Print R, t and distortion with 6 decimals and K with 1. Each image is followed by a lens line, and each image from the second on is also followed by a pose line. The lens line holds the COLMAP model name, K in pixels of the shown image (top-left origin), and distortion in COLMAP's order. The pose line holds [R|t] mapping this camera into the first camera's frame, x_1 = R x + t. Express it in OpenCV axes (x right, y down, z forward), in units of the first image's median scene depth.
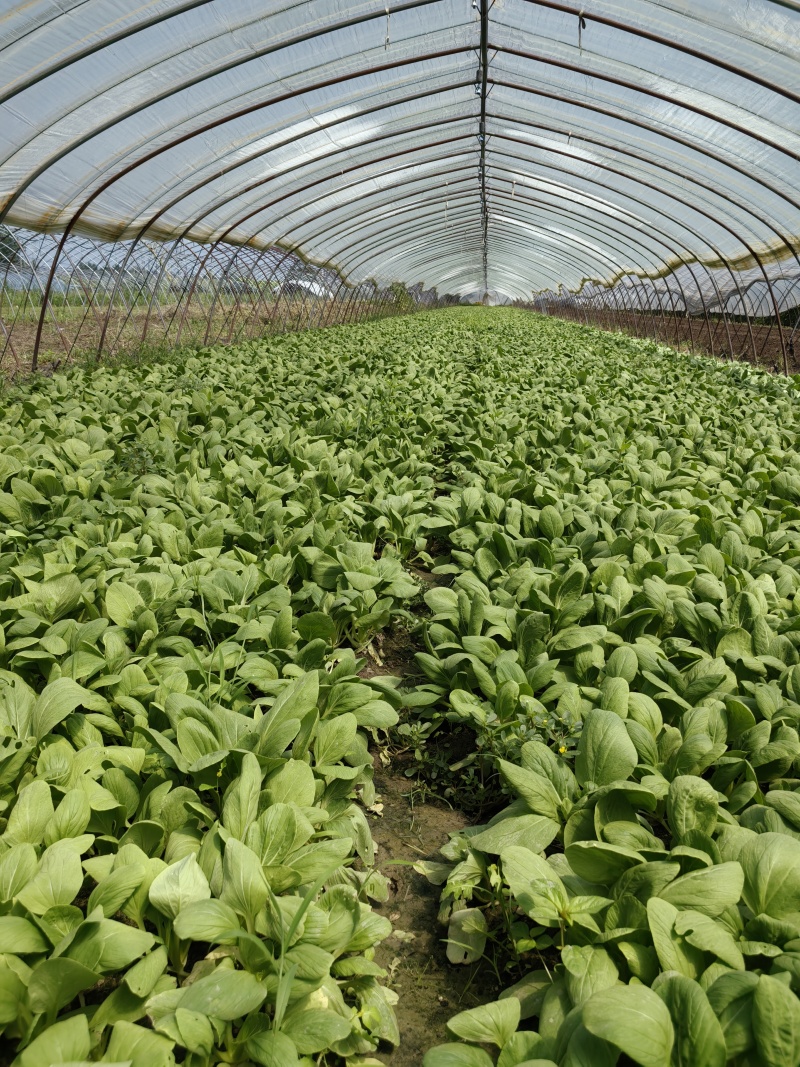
lens RADIAL K [[828.1, 0, 406.2], [0, 828.1, 534.1], [0, 0, 1]] dist [0.037218, -0.062719]
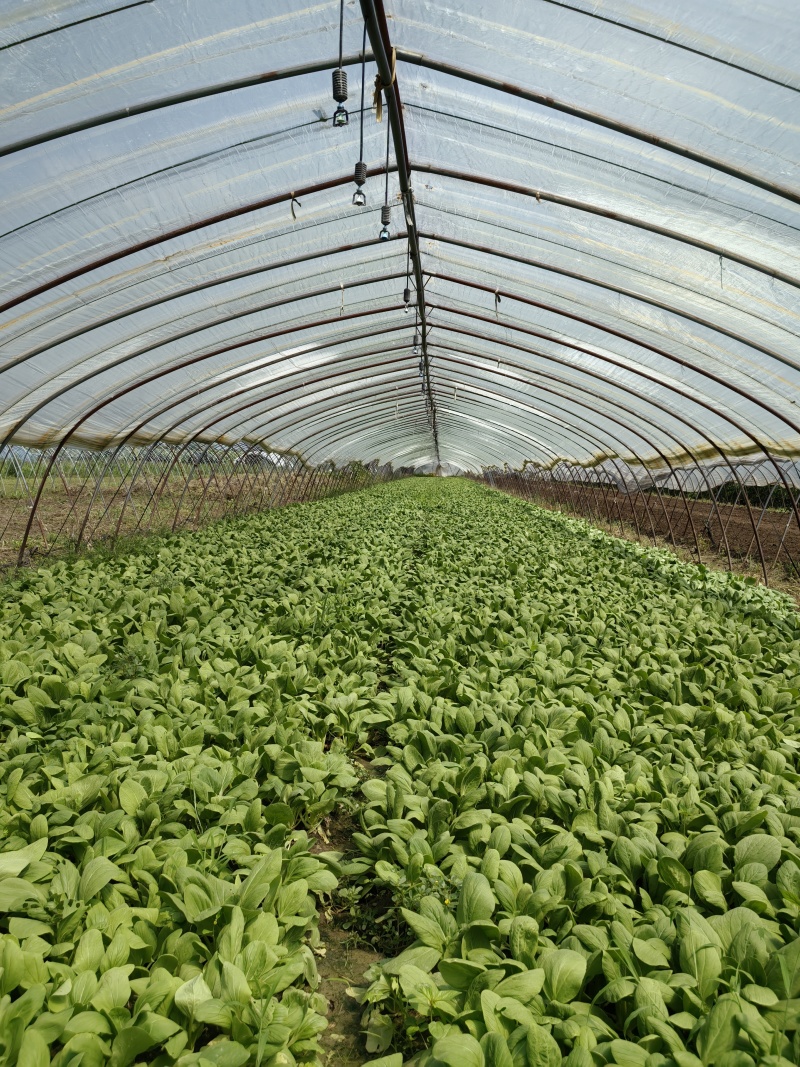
lens RADIAL K [[828.1, 0, 406.2], [0, 828.1, 534.1], [0, 0, 1]] dist [0.037218, -0.062719]
pose [[0.998677, 0.001652, 0.051389, 0.021296], [0.008281, 0.981268, -0.192472, -0.055215], [-0.050744, 0.192643, 0.979956, -0.322154]]
